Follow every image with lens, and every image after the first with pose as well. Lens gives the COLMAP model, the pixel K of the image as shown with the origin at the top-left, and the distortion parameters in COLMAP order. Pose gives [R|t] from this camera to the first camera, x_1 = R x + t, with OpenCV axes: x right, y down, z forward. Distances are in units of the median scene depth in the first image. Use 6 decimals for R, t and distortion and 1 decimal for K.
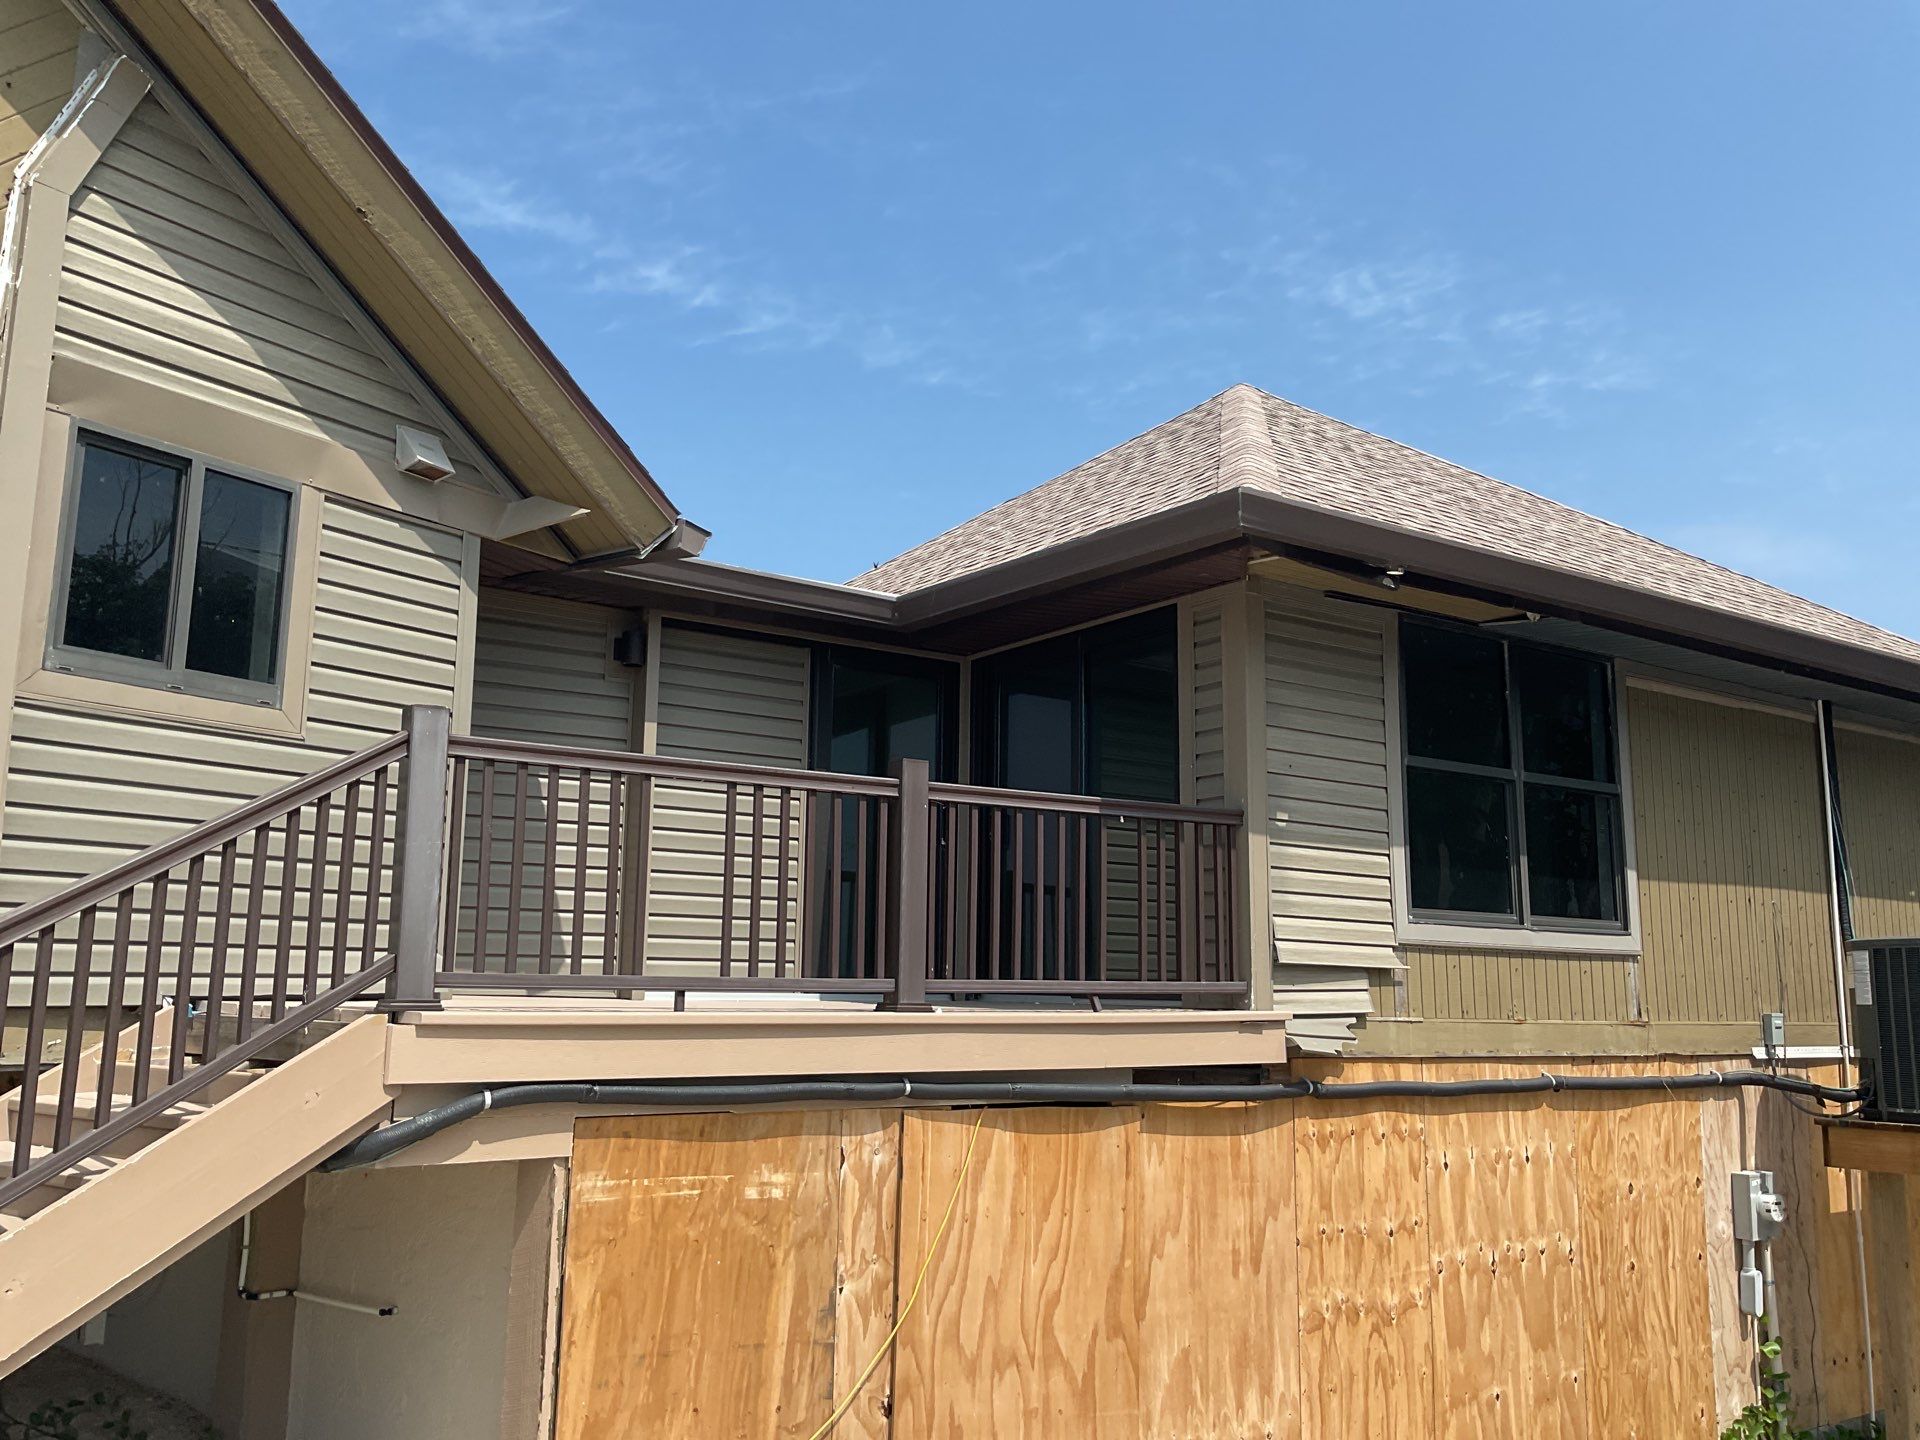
lens RADIAL K [[1592.6, 0, 943.0], [0, 1592.6, 714.5], [0, 0, 1]] dist [0.118061, -0.214978]
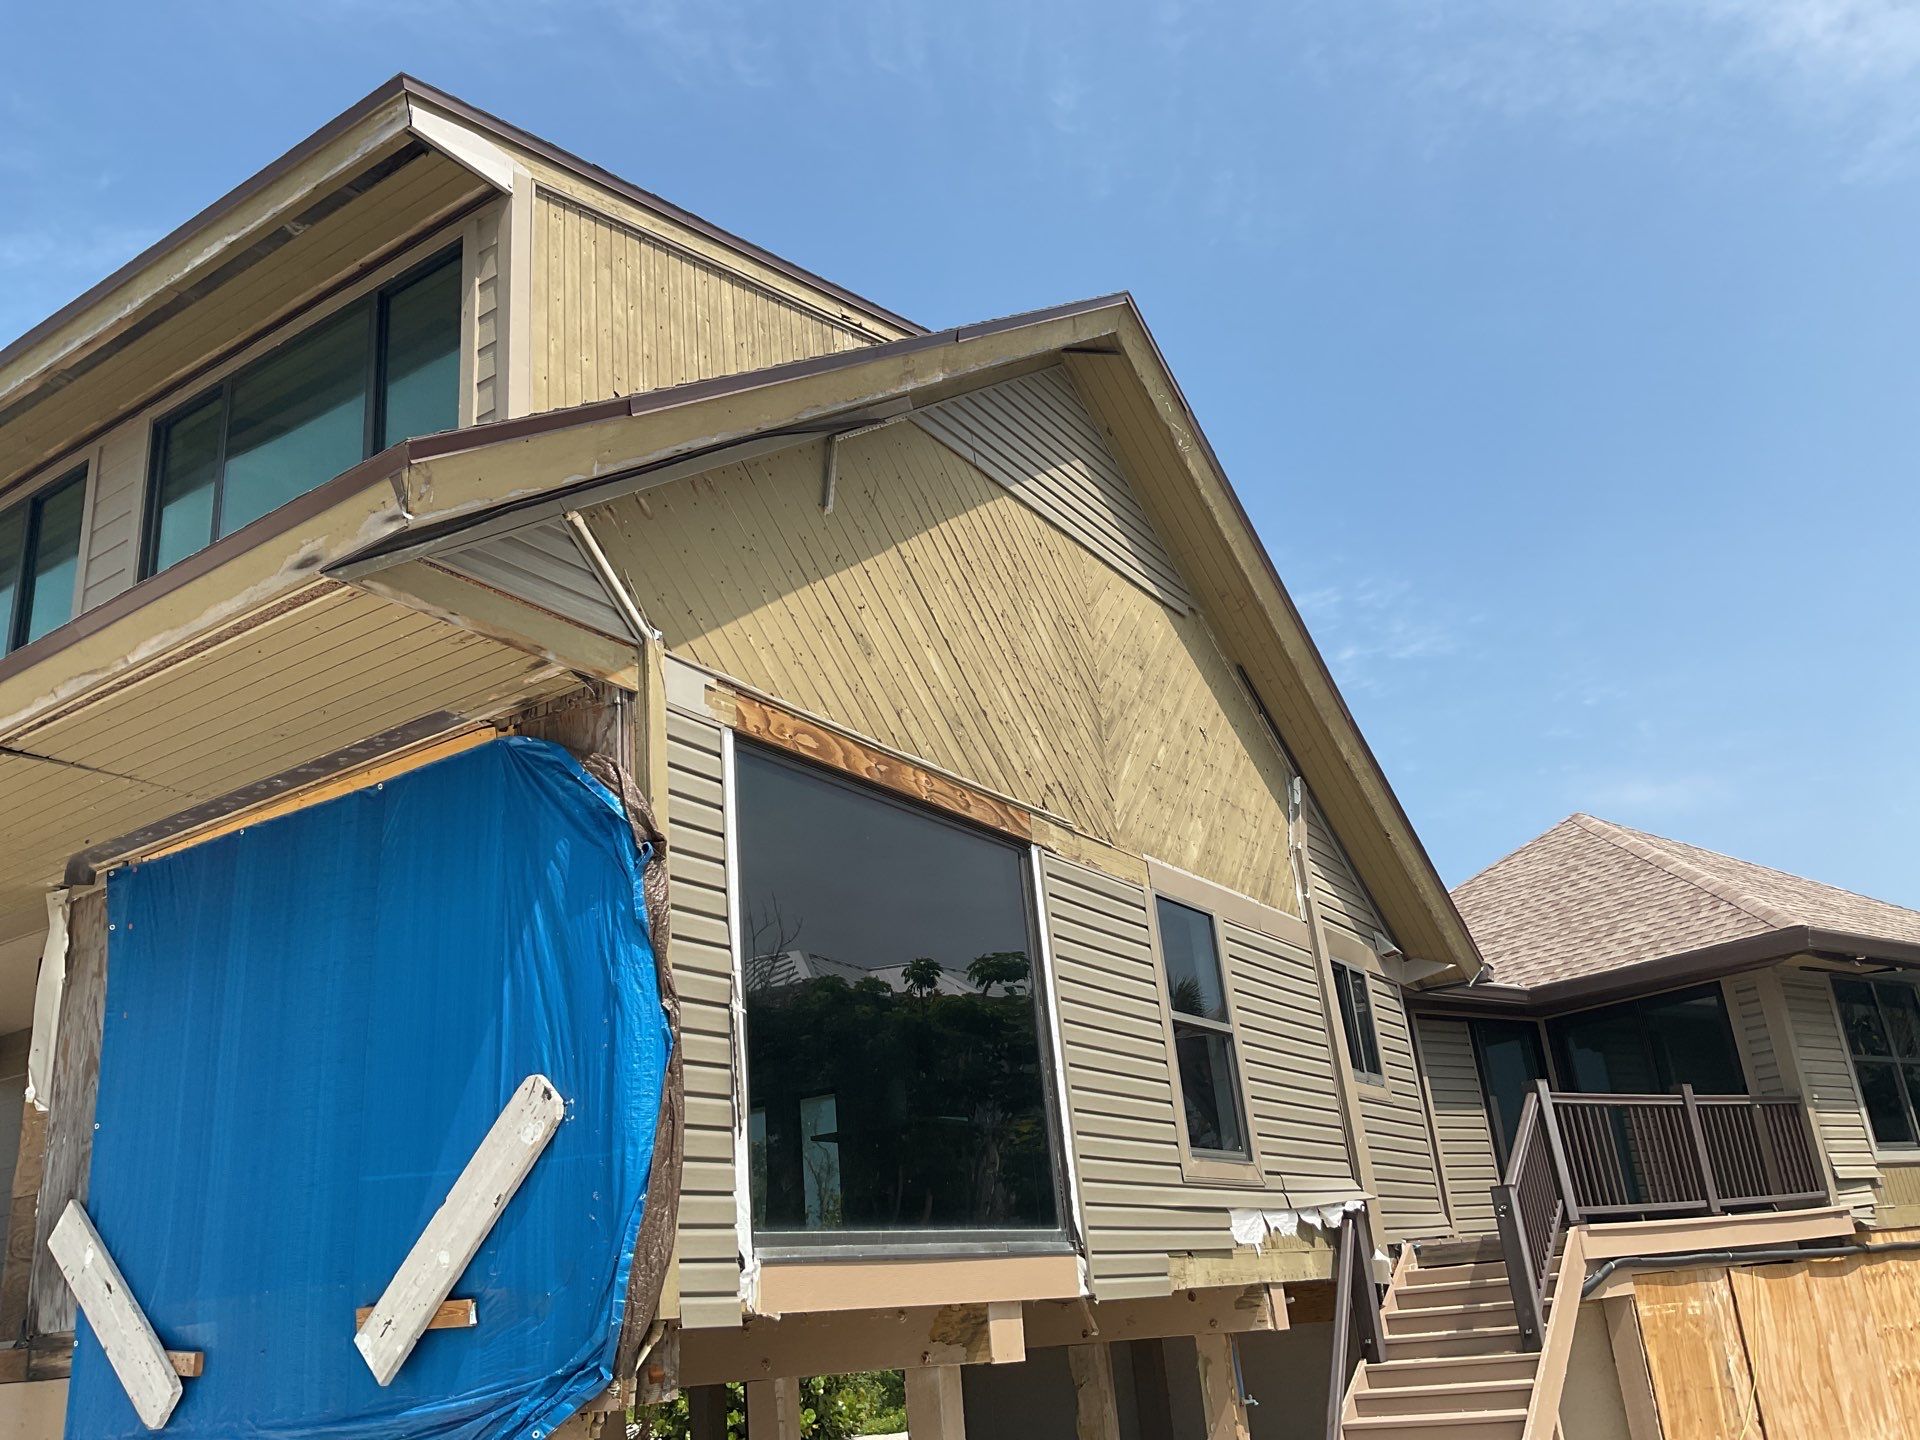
lens RADIAL K [[1569.0, 0, 963.4], [0, 1569.0, 727.9], [0, 0, 1]] dist [0.116535, -0.154804]
pose [[0.993568, -0.084758, 0.075096, -0.875084], [0.097550, 0.977412, -0.187482, -0.101041], [-0.057509, 0.193602, 0.979393, -0.829010]]
